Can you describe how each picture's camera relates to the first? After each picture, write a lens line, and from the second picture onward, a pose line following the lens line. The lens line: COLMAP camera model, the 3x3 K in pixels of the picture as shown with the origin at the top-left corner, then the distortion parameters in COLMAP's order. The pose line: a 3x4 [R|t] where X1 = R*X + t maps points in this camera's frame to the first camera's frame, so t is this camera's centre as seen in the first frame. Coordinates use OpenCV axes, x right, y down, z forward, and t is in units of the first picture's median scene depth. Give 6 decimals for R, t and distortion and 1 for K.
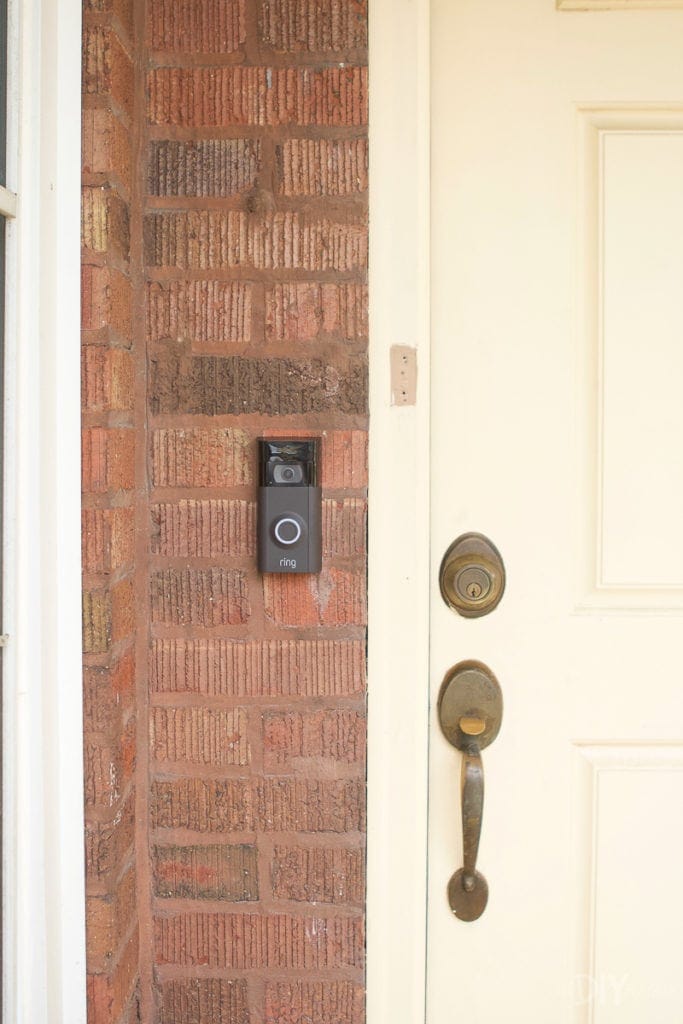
lens RADIAL K [[1293.1, 0, 327.3], [0, 1293.1, 480.0], [0, 0, 1]] dist [-0.102722, 0.000000]
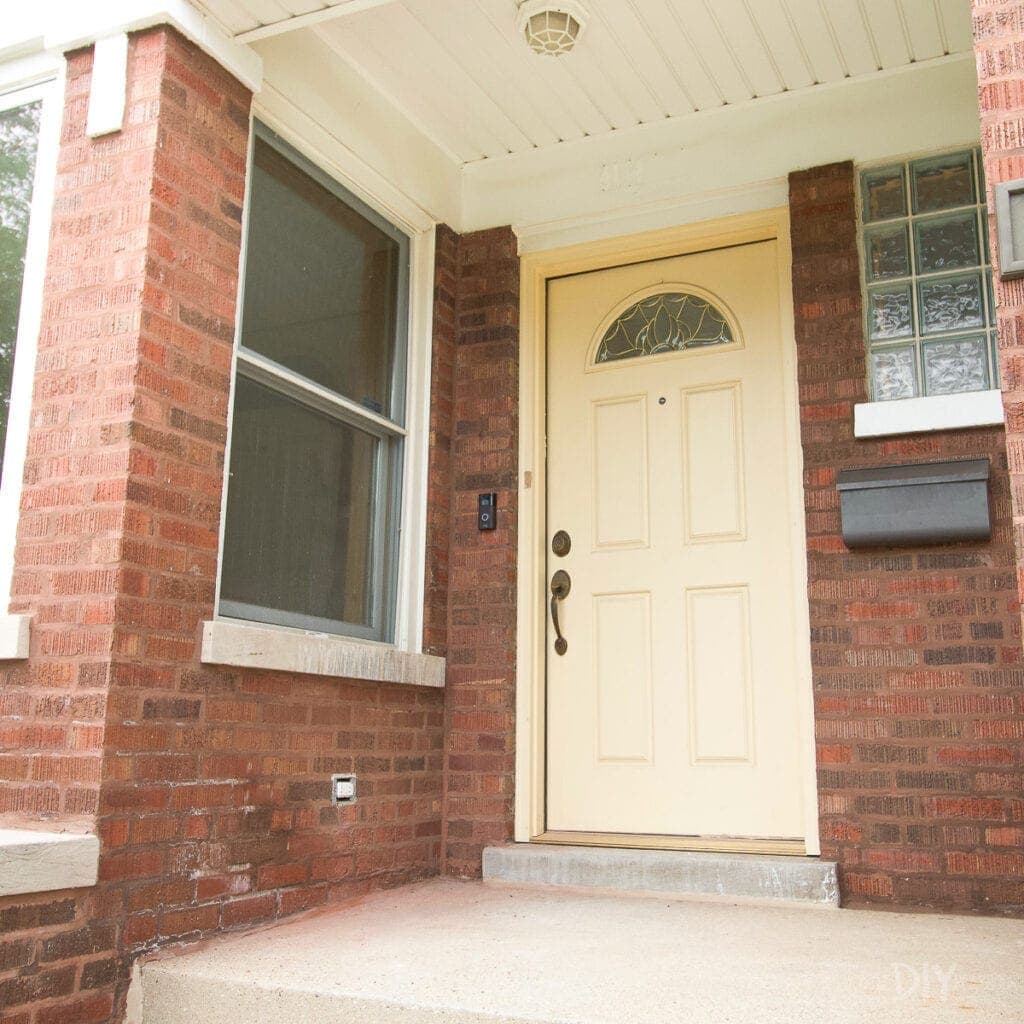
lens RADIAL K [[1126.9, 0, 543.5], [0, 1126.9, 504.4], [0, 0, 1]] dist [0.008037, 0.000000]
pose [[0.924790, -0.081868, -0.371566, 1.302027], [-0.020234, 0.964612, -0.262896, 0.833698], [0.379940, 0.250642, 0.890407, -1.785300]]
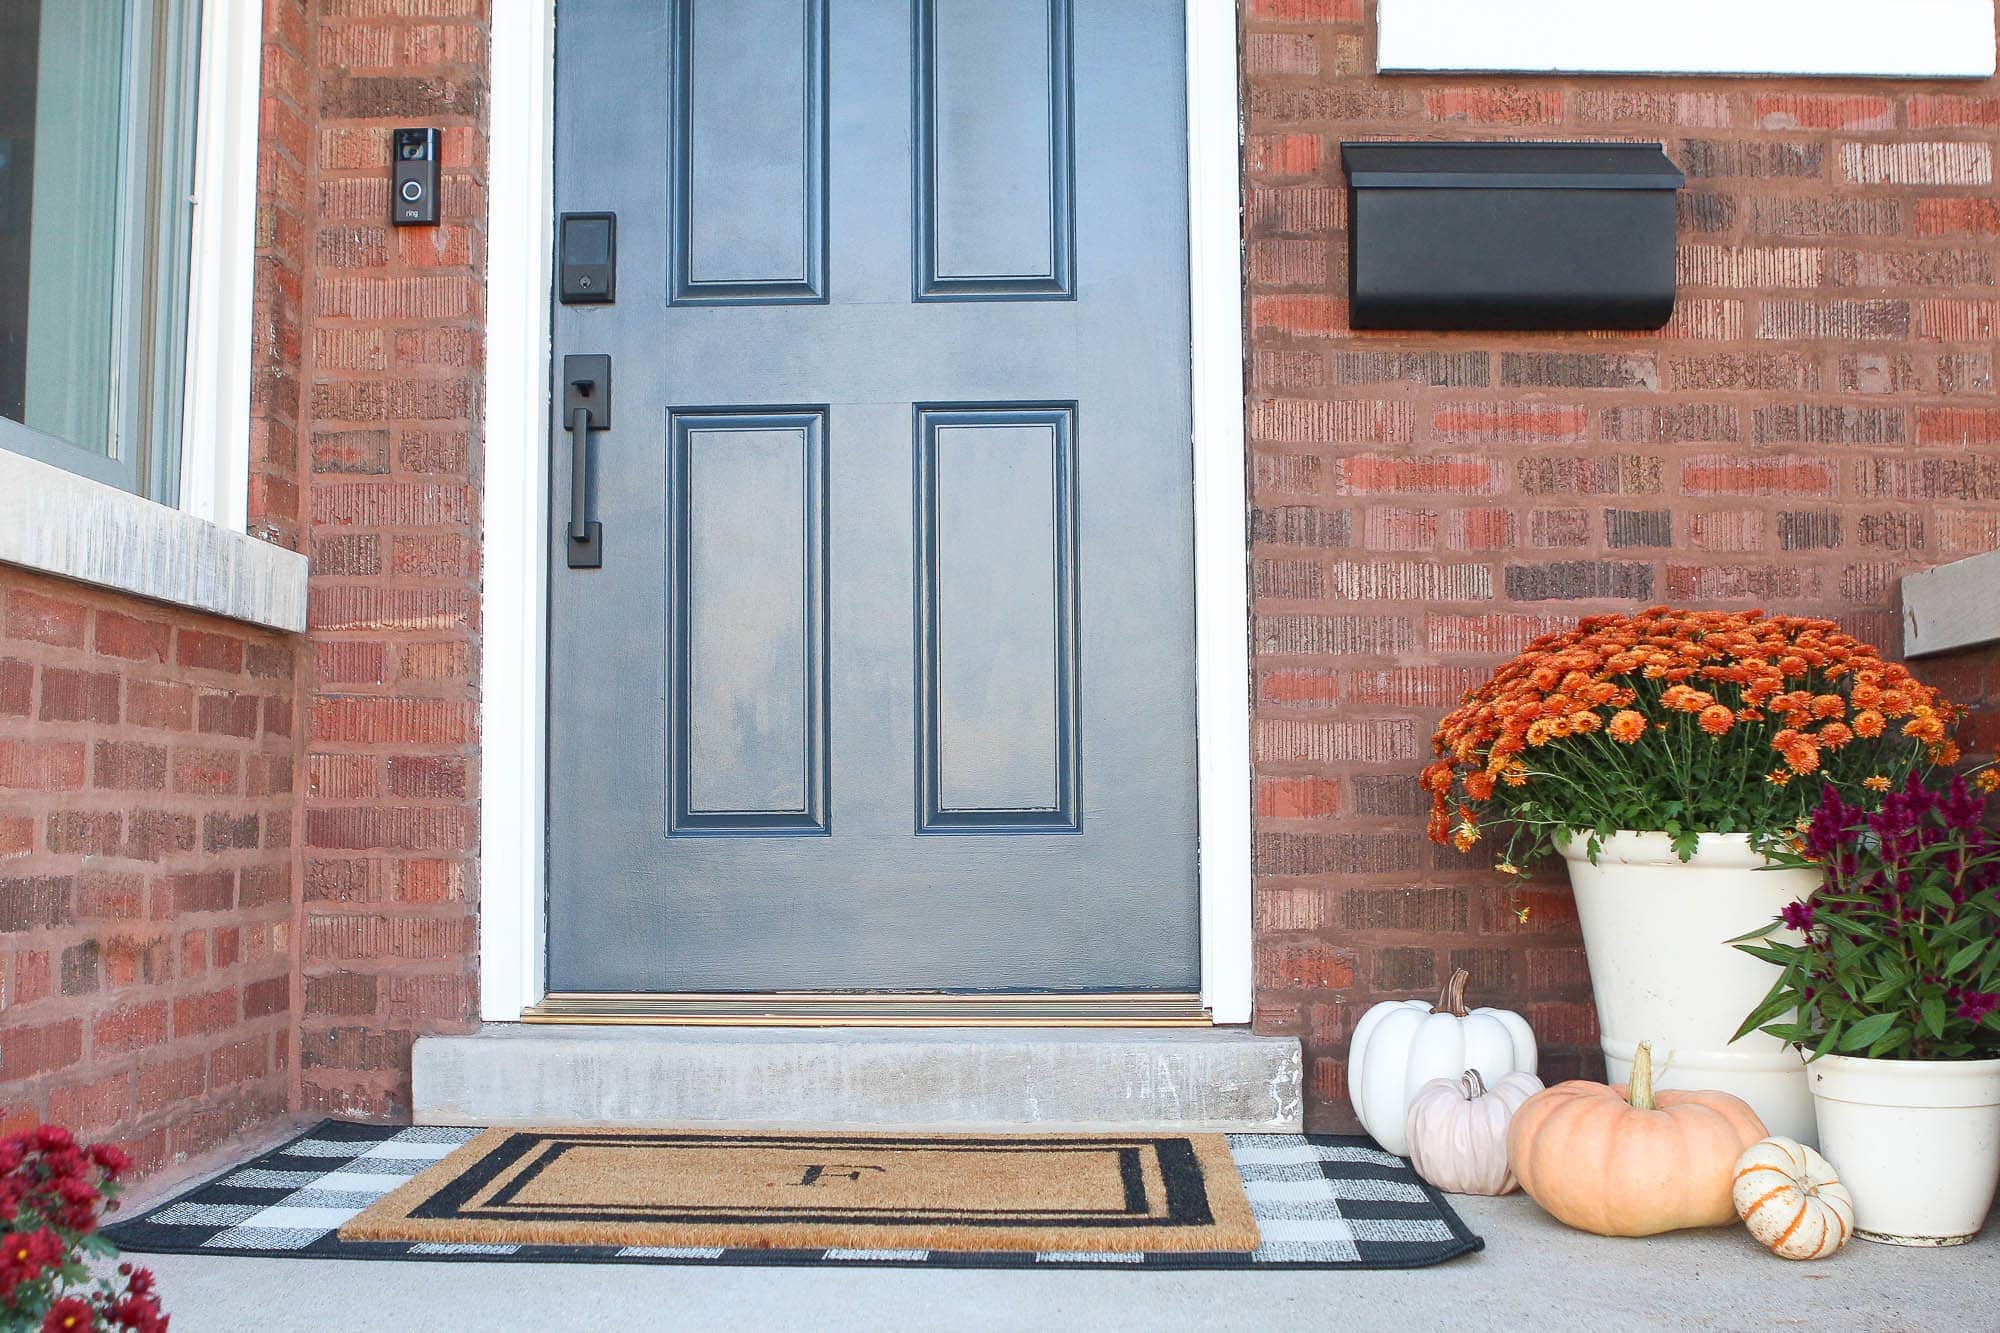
lens RADIAL K [[2349.1, 0, 1001.6], [0, 2349.1, 674.9], [0, 0, 1]] dist [-0.096736, 0.000000]
pose [[0.999920, -0.008469, 0.009344, 0.567151], [0.009484, 0.993370, -0.114571, 0.835997], [-0.008312, 0.114650, 0.993371, -1.410763]]
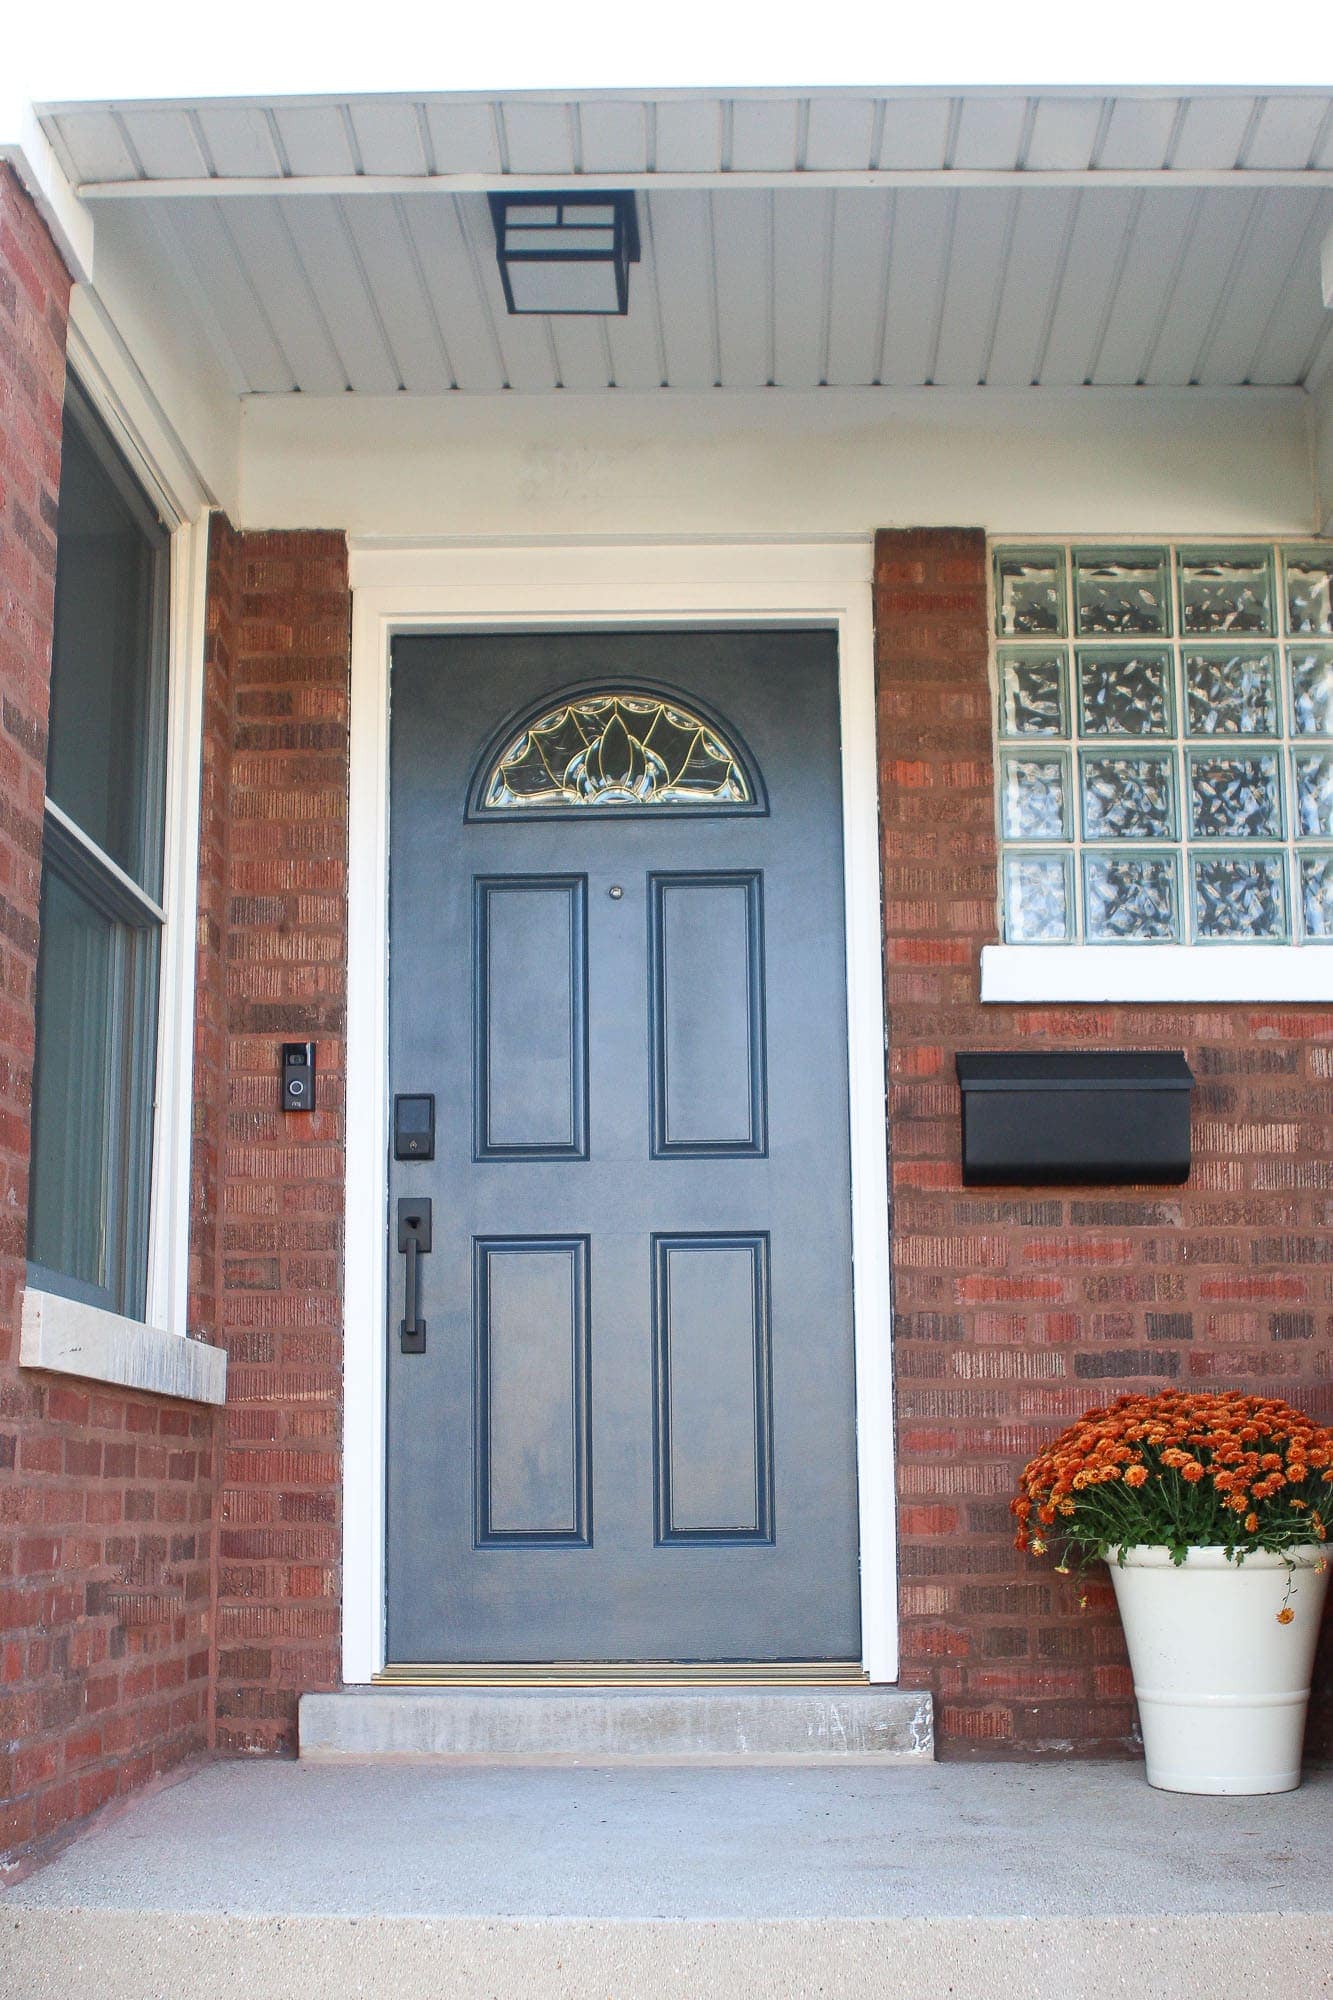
lens RADIAL K [[2488.9, 0, 677.5], [0, 2488.9, 1142.7], [0, 0, 1]] dist [-0.110563, 0.000000]
pose [[0.999865, -0.011171, 0.012037, 0.491937], [0.013350, 0.979777, -0.199647, 0.864853], [-0.009564, 0.199781, 0.979794, -2.632350]]
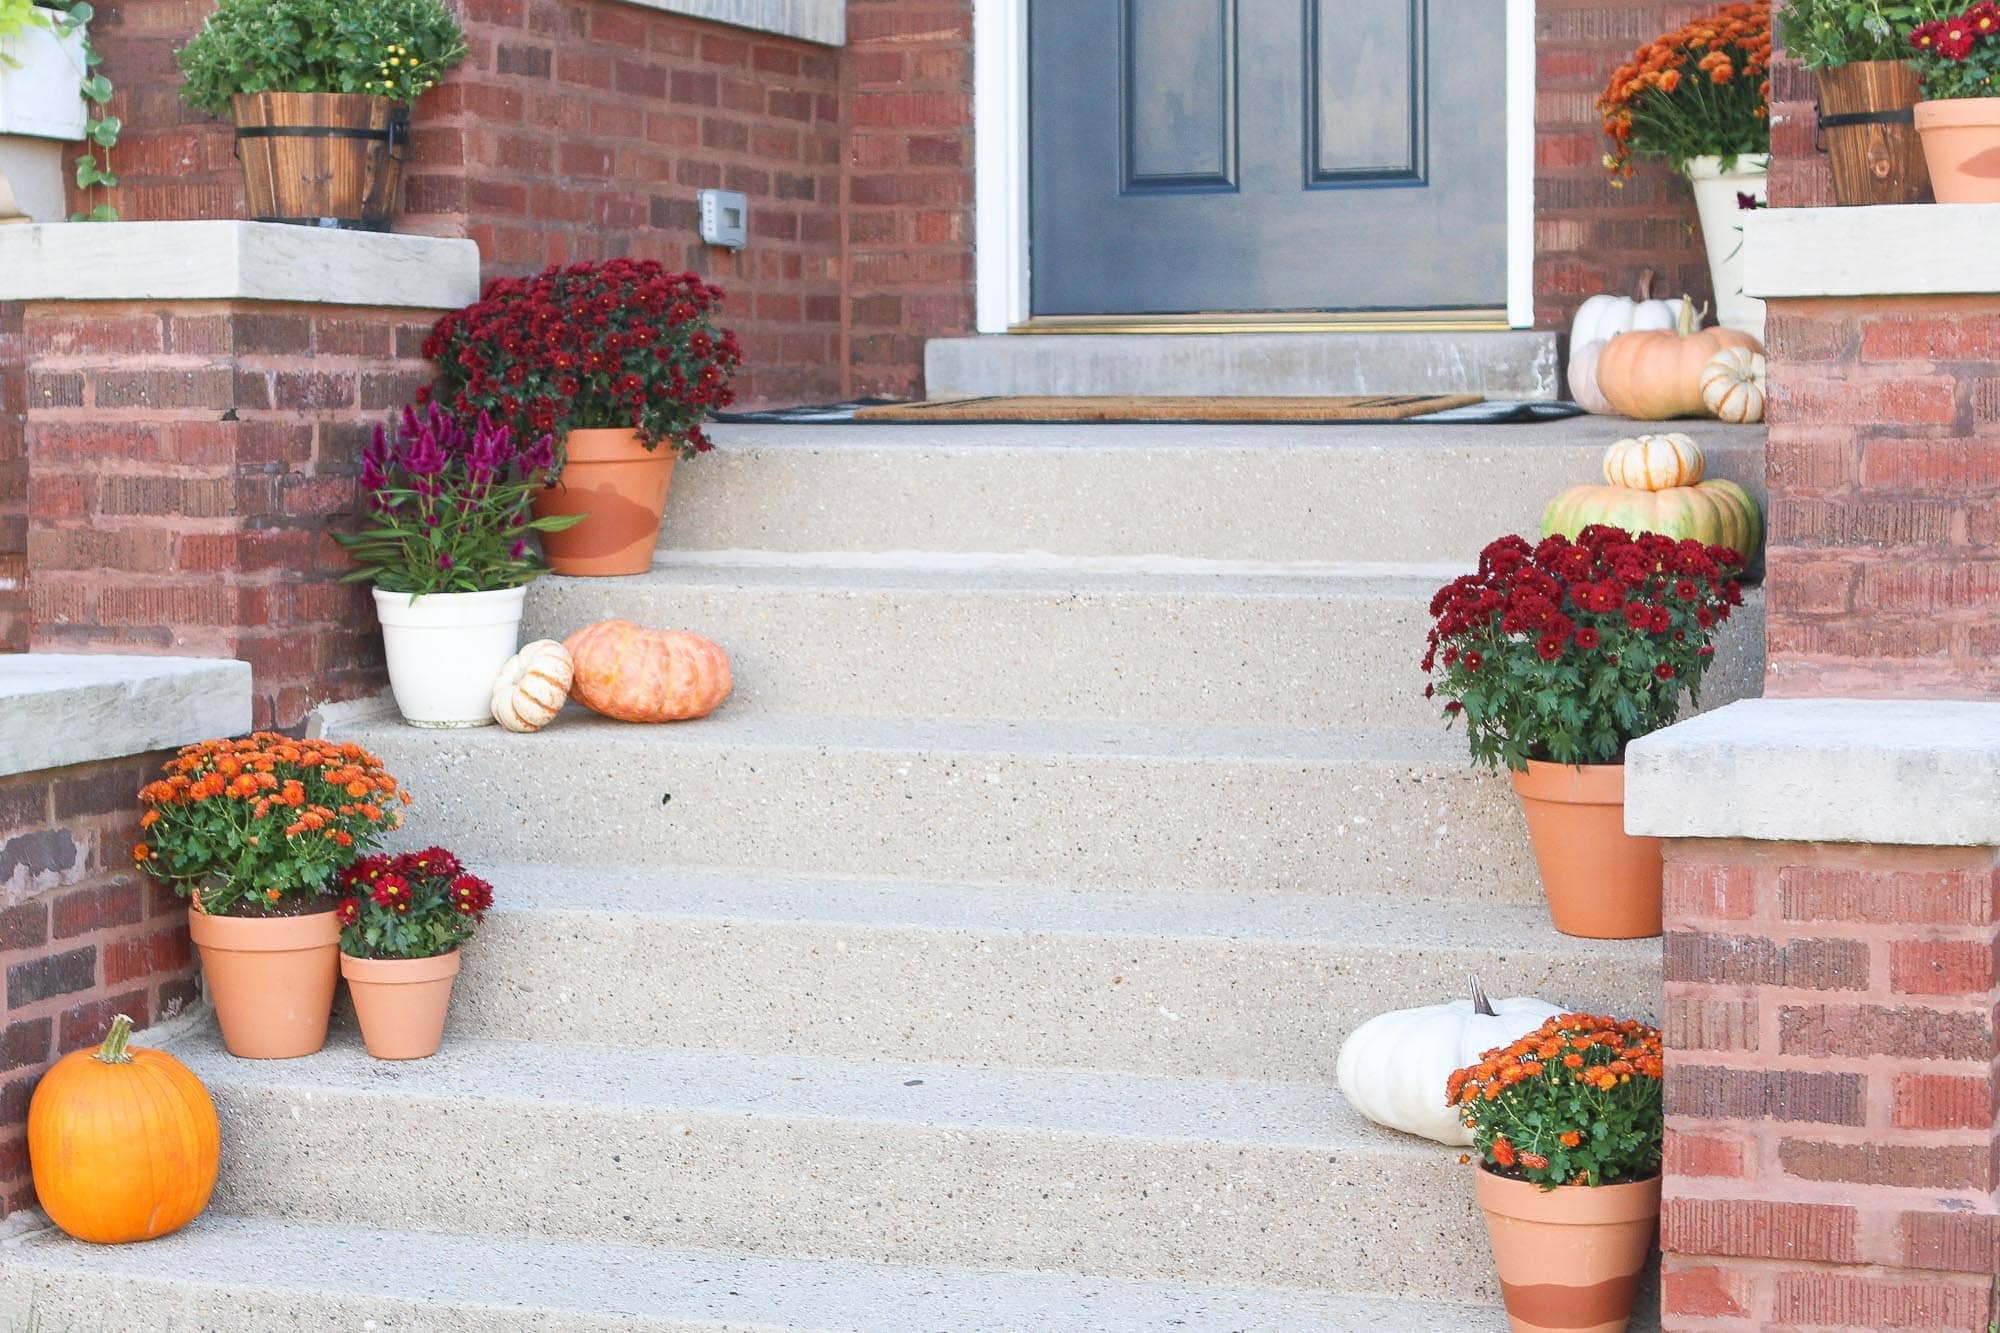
lens RADIAL K [[4324.9, 0, 875.1], [0, 4324.9, 843.1], [0, 0, 1]] dist [-0.062314, 0.000000]
pose [[0.948612, 0.017432, -0.315961, 1.876282], [-0.003065, 0.998941, 0.045911, 1.362730], [0.316426, -0.042583, 0.947661, -4.889159]]
